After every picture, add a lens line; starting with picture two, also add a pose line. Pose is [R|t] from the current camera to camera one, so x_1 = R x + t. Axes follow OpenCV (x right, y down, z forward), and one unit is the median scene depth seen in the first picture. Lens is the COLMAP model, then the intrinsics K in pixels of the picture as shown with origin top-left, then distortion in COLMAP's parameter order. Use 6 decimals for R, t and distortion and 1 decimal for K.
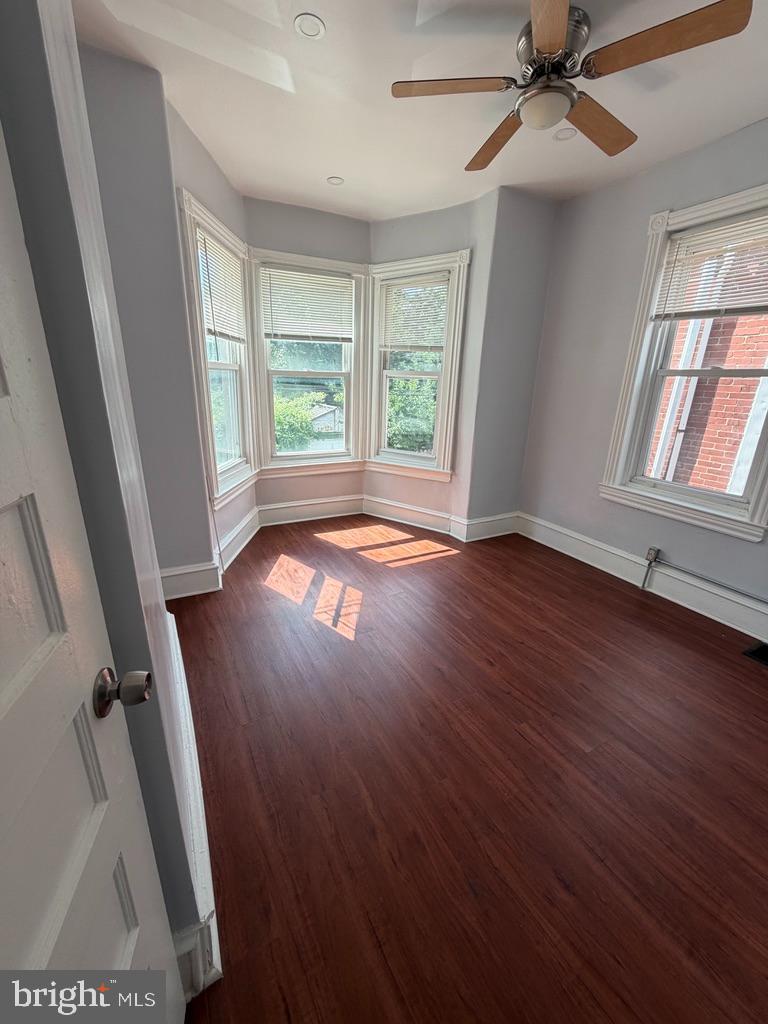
lens RADIAL K [[413.2, 0, 381.2], [0, 413.2, 507.7], [0, 0, 1]] dist [0.000185, 0.000691]
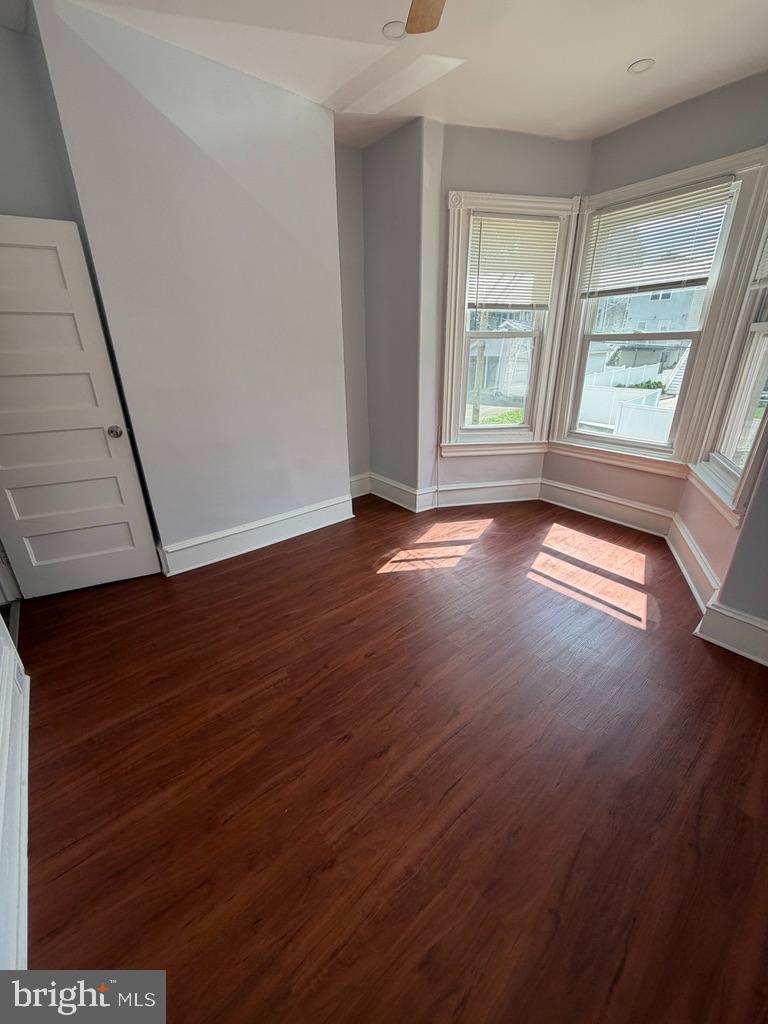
lens RADIAL K [[413.2, 0, 384.5], [0, 413.2, 507.6], [0, 0, 1]] dist [0.000185, 0.000691]
pose [[0.169022, 0.334711, -0.927038, 0.722672], [-0.279917, 0.918143, 0.280463, -0.138592], [0.945028, 0.212089, 0.248877, 0.520990]]
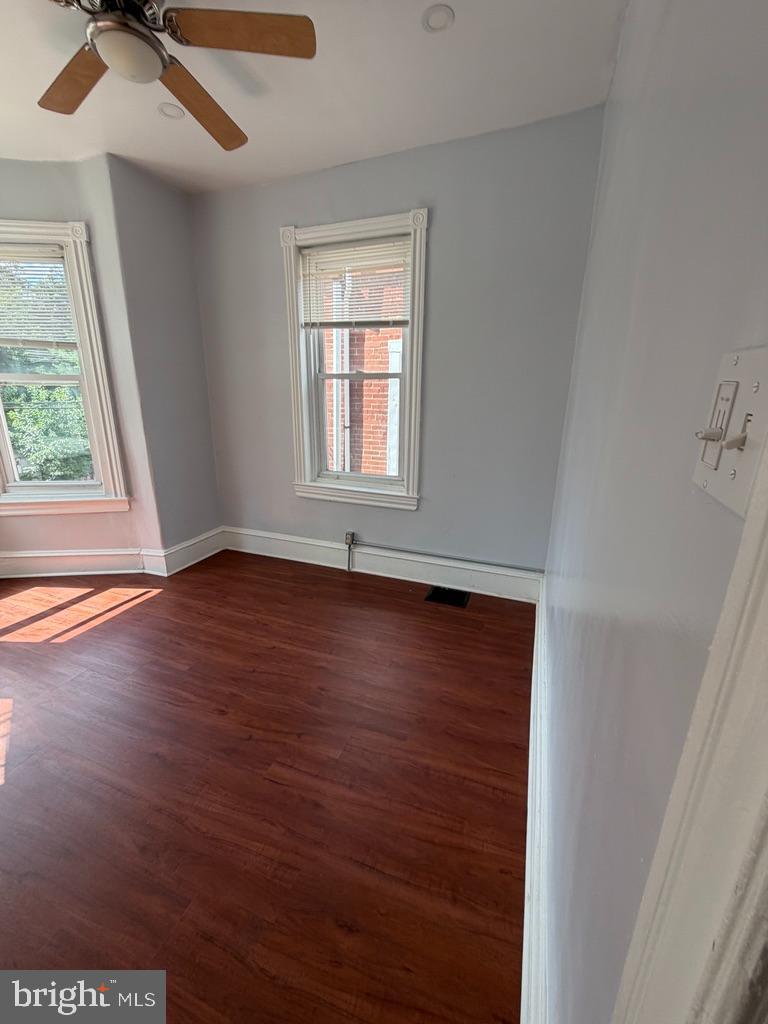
lens RADIAL K [[413.2, 0, 385.9], [0, 413.2, 508.0], [0, 0, 1]] dist [0.000185, 0.000691]
pose [[0.754535, -0.196174, 0.626253, 0.048422], [0.207045, 0.976699, 0.056495, -0.010002], [-0.622743, 0.087035, 0.777571, 0.064473]]
